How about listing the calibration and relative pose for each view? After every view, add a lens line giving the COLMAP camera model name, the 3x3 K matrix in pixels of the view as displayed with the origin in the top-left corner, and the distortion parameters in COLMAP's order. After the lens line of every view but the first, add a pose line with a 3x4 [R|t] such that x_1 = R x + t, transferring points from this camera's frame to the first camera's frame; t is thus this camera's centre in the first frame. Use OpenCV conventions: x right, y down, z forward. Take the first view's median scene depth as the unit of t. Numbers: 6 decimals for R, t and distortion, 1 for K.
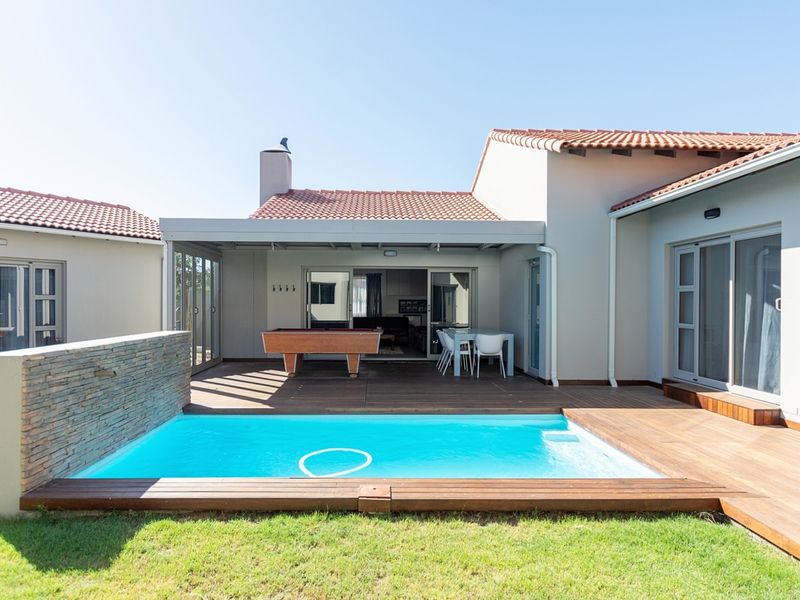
lens RADIAL K [[532.8, 0, 400.0], [0, 532.8, 300.0], [0, 0, 1]] dist [-0.006656, -0.001421]
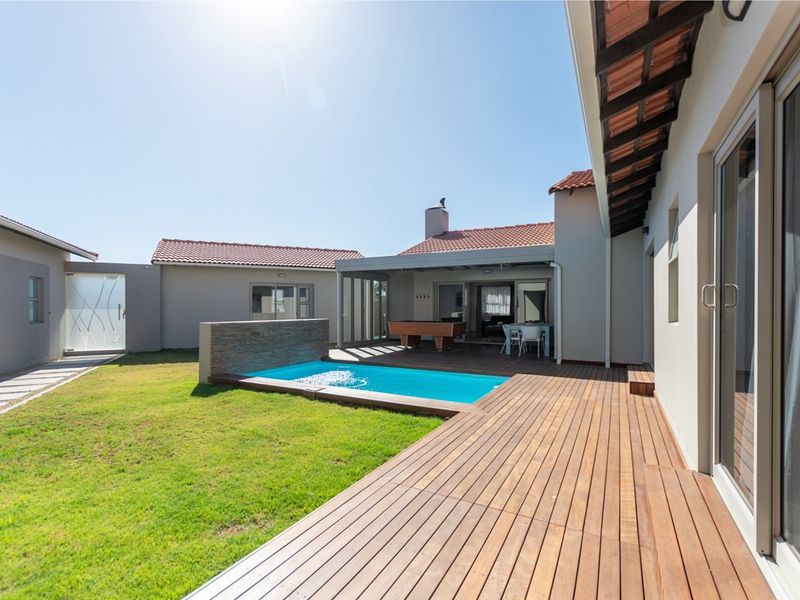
lens RADIAL K [[398.4, 0, 400.0], [0, 398.4, 300.0], [0, 0, 1]] dist [0.001173, 0.000057]
pose [[0.865065, -0.012549, -0.501502, 0.355539], [0.005851, 0.999871, -0.014927, 0.007895], [0.501625, 0.009979, 0.865028, -0.078258]]
